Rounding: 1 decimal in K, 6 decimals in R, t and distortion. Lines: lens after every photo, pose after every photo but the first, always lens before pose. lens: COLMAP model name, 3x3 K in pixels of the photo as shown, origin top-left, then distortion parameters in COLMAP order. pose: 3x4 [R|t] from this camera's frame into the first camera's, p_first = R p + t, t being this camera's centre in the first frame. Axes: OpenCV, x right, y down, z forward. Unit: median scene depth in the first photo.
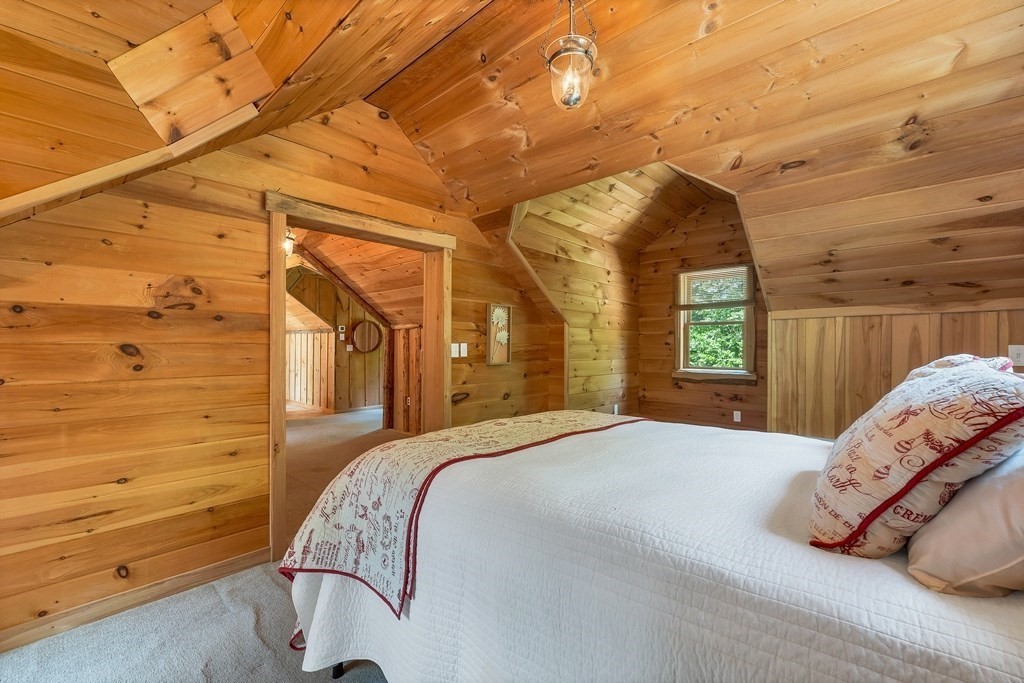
lens RADIAL K [[429.5, 0, 509.8], [0, 429.5, 342.6], [0, 0, 1]] dist [0.002287, -0.000022]
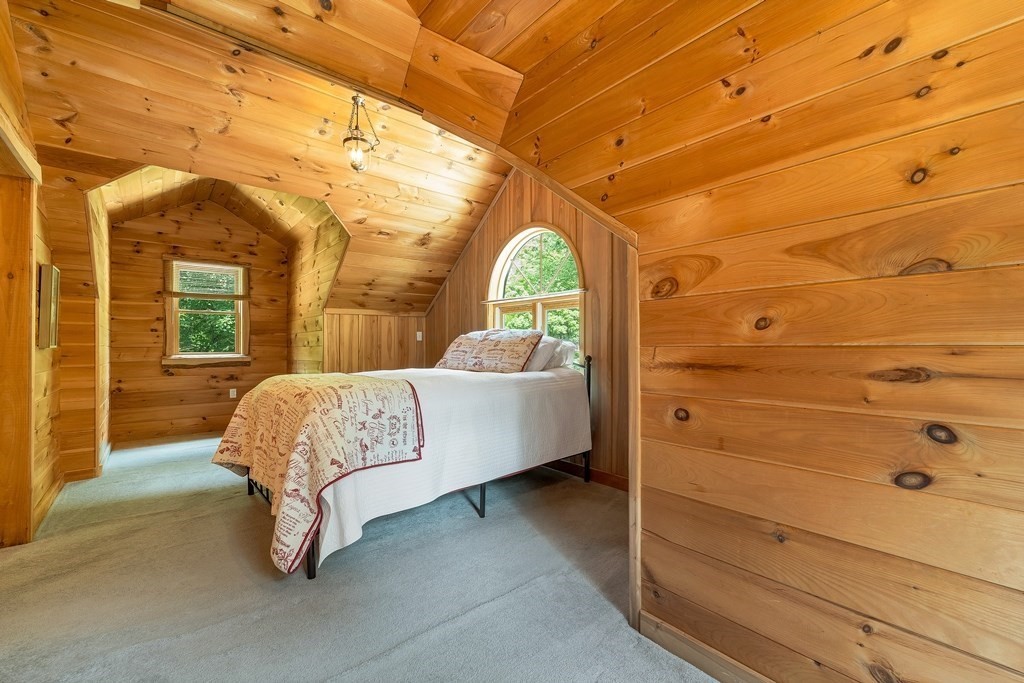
lens RADIAL K [[429.5, 0, 512.1], [0, 429.5, 342.1], [0, 0, 1]] dist [0.002287, -0.000022]
pose [[0.127262, 0.002716, 0.991865, -0.921775], [-0.001599, 0.999996, -0.002533, 0.057147], [-0.991868, -0.001264, 0.127266, 0.157885]]
